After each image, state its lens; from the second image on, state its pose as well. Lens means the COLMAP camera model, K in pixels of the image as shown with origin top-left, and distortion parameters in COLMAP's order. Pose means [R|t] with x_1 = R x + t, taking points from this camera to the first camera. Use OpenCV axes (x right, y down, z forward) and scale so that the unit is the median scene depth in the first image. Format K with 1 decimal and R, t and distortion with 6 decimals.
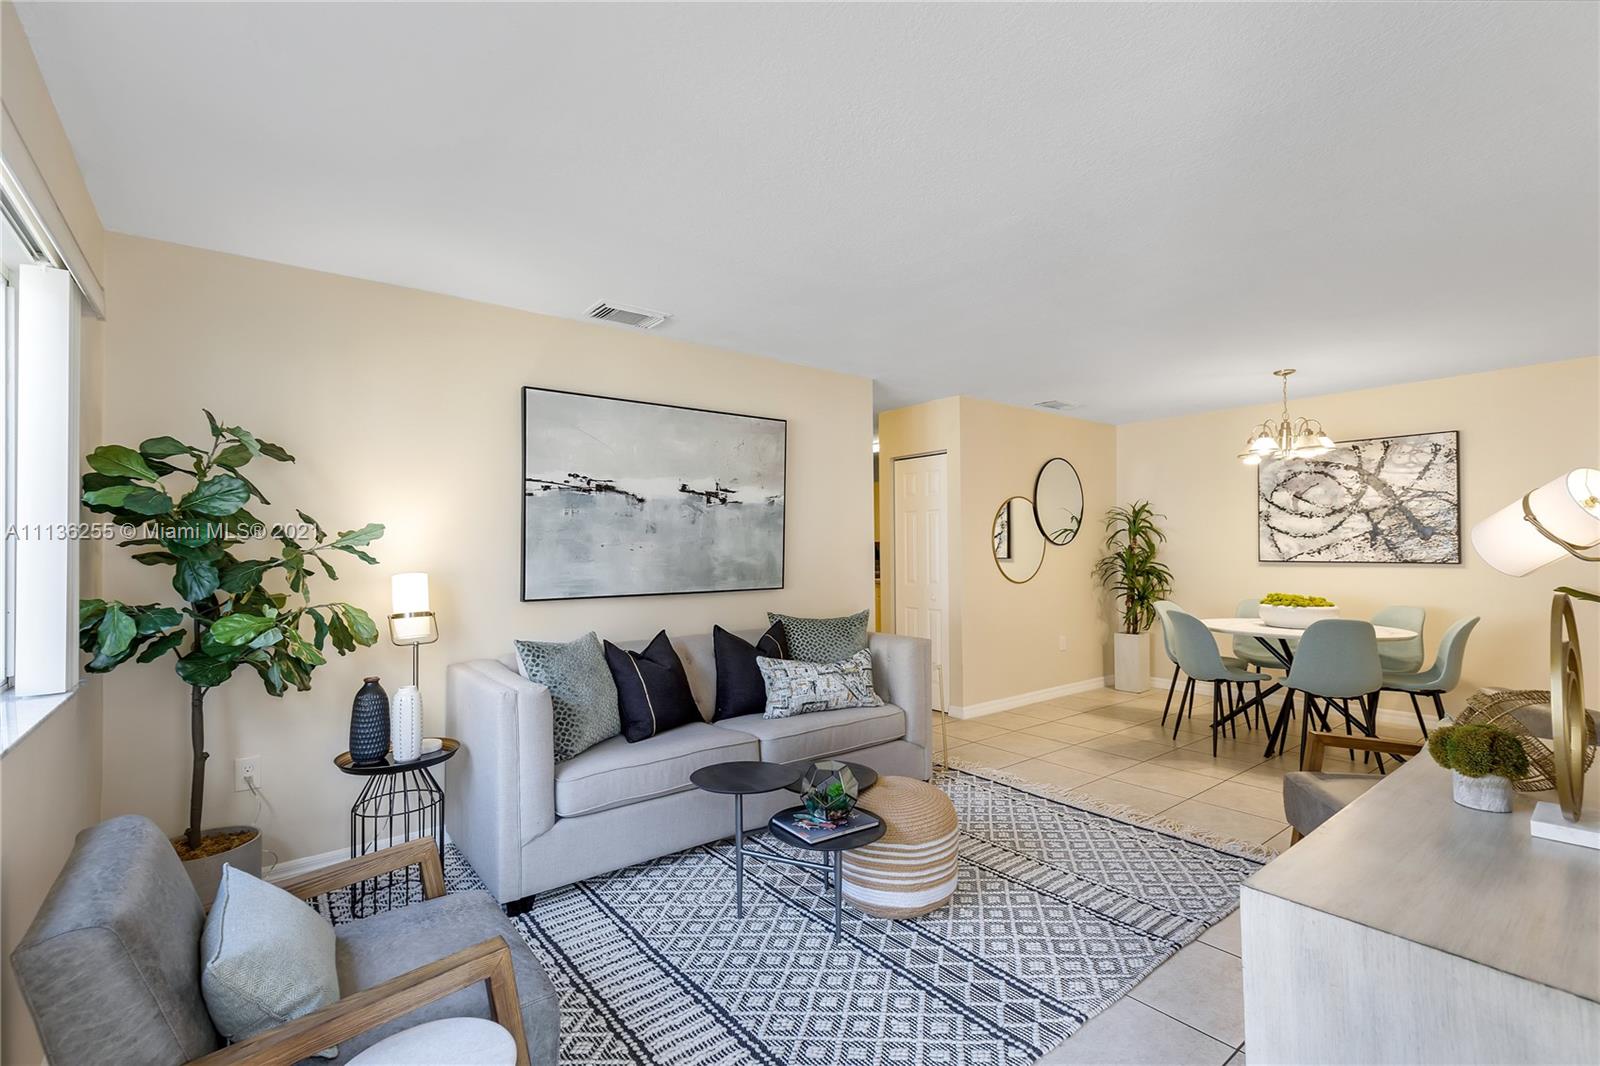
lens RADIAL K [[730.2, 0, 815.4], [0, 730.2, 539.0], [0, 0, 1]] dist [0.011715, -0.003055]
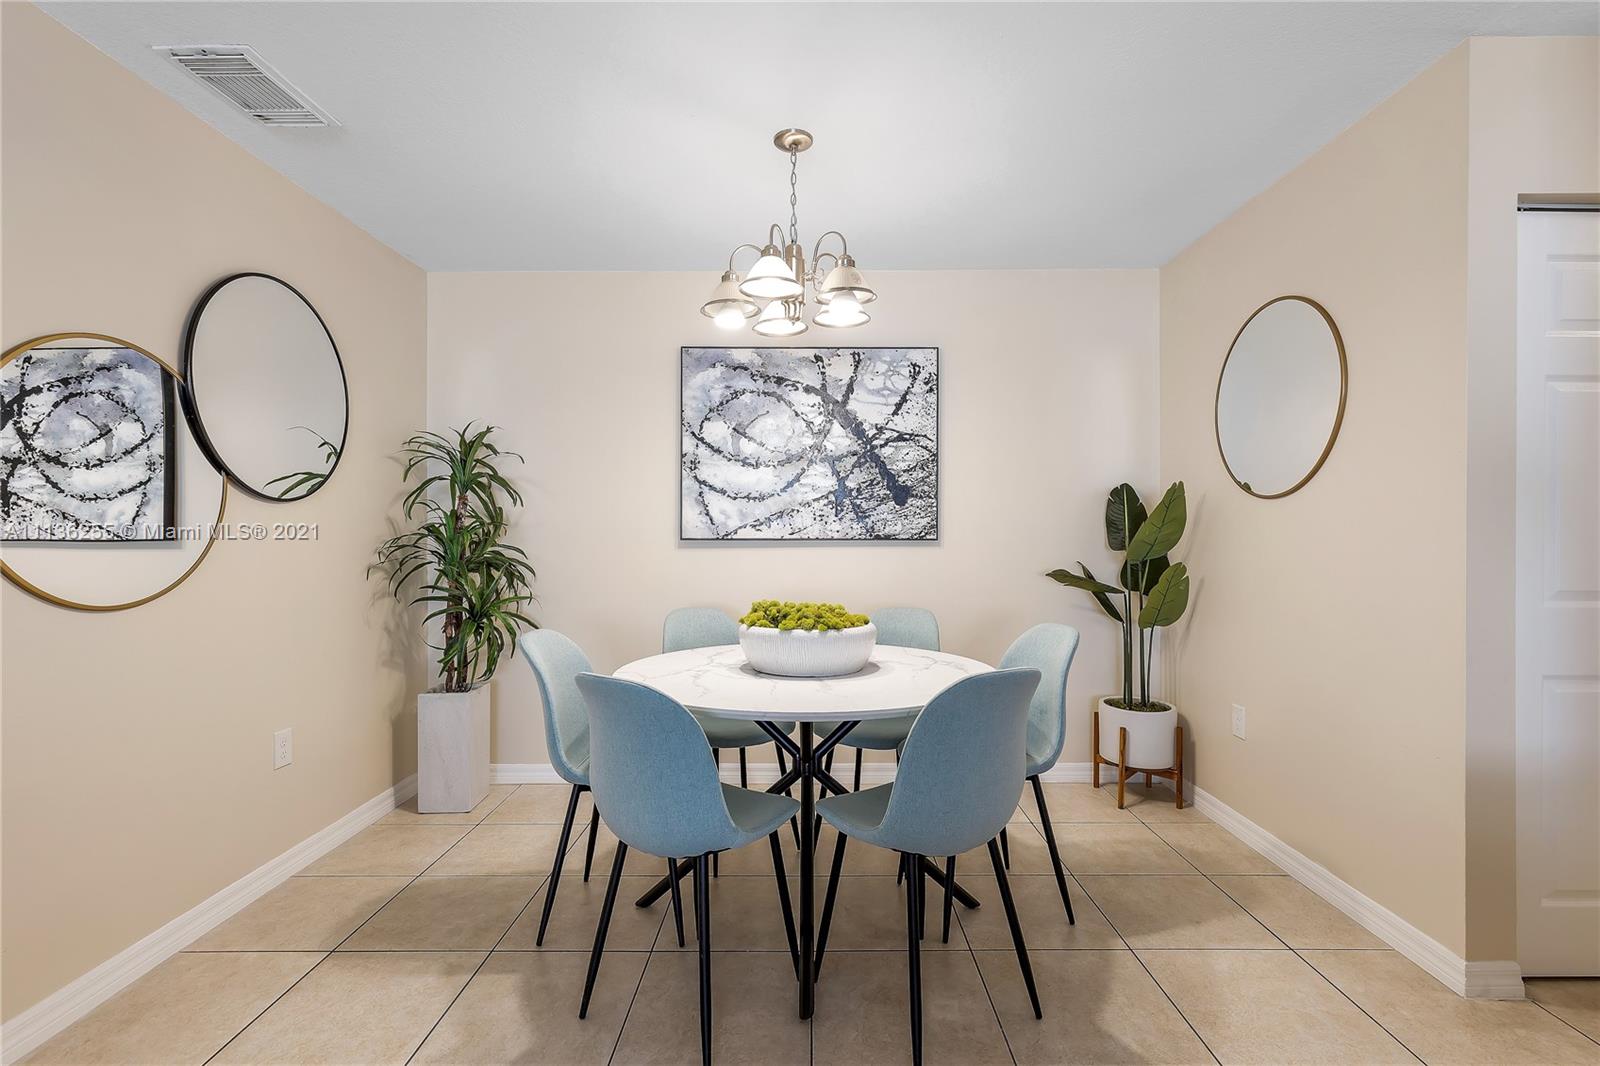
lens RADIAL K [[730.2, 0, 800.1], [0, 730.2, 528.7], [0, 0, 1]] dist [0.011715, -0.003055]
pose [[0.647004, 0.009000, 0.762433, 0.239752], [-0.009817, 0.999946, -0.003473, 0.024006], [-0.762423, -0.005238, 0.647058, 0.588122]]
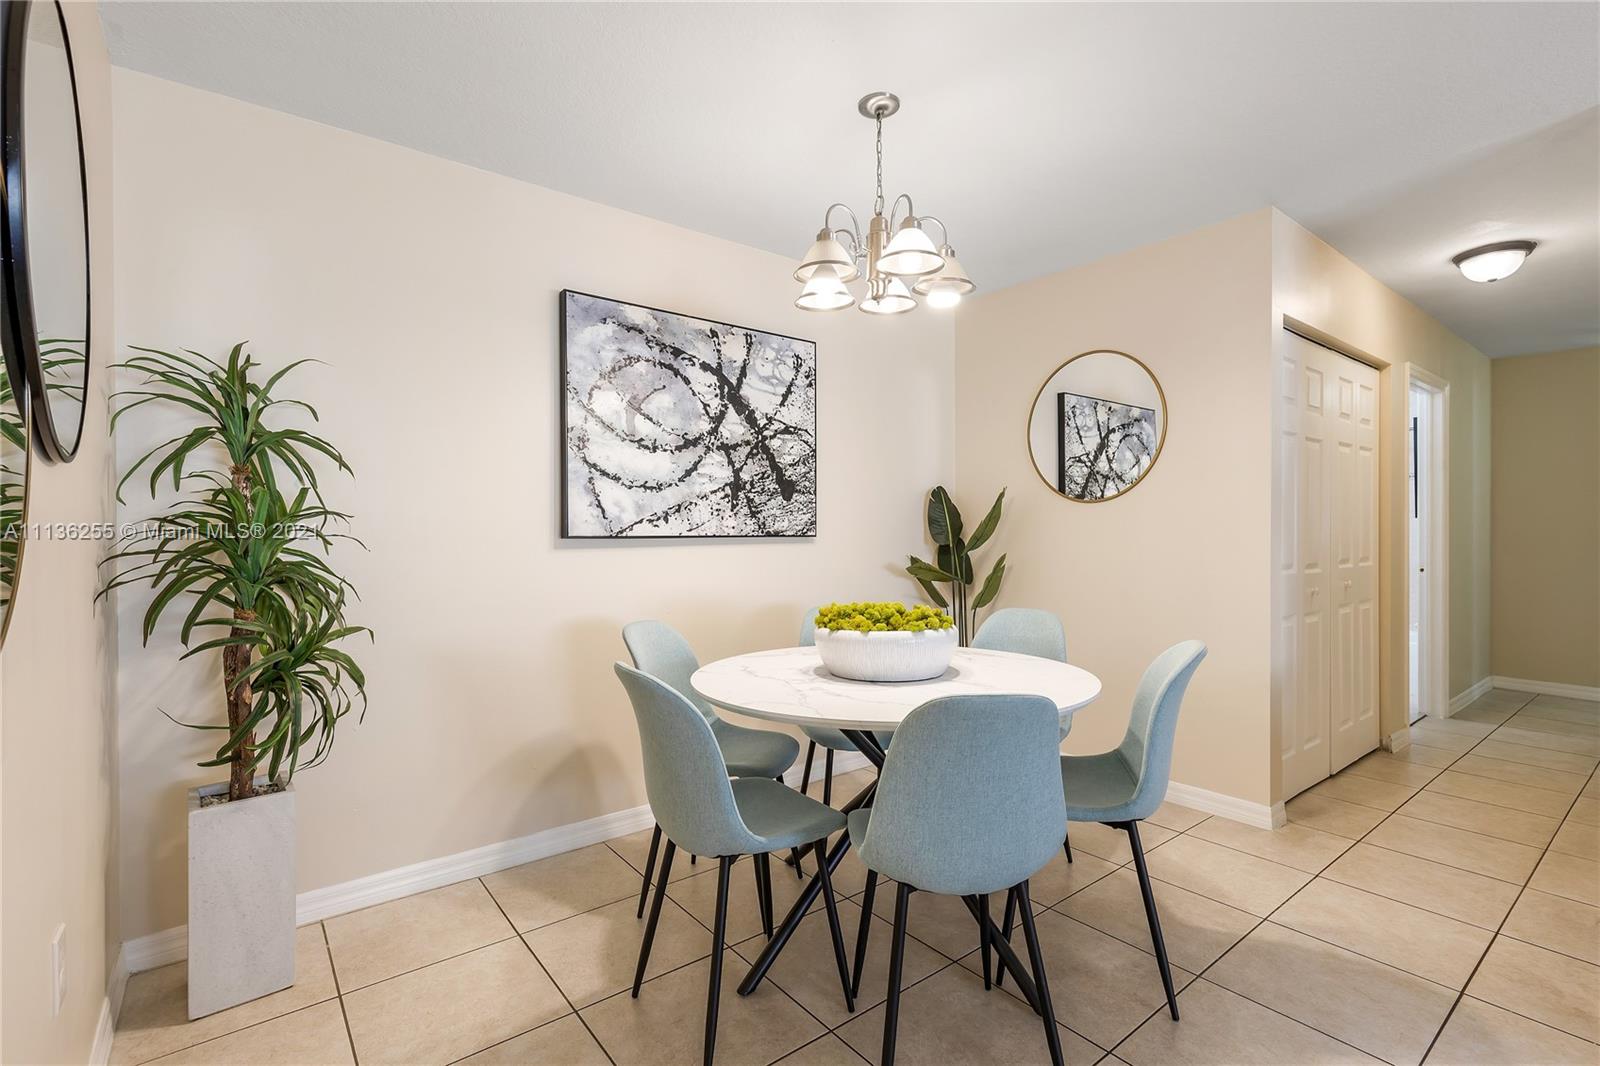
lens RADIAL K [[730.2, 0, 794.8], [0, 730.2, 542.5], [0, 0, 1]] dist [0.011715, -0.003055]
pose [[0.049652, 0.010391, 0.998713, 0.174108], [0.009576, 0.999895, -0.010879, 0.041814], [-0.998721, 0.010104, 0.049548, 0.888493]]
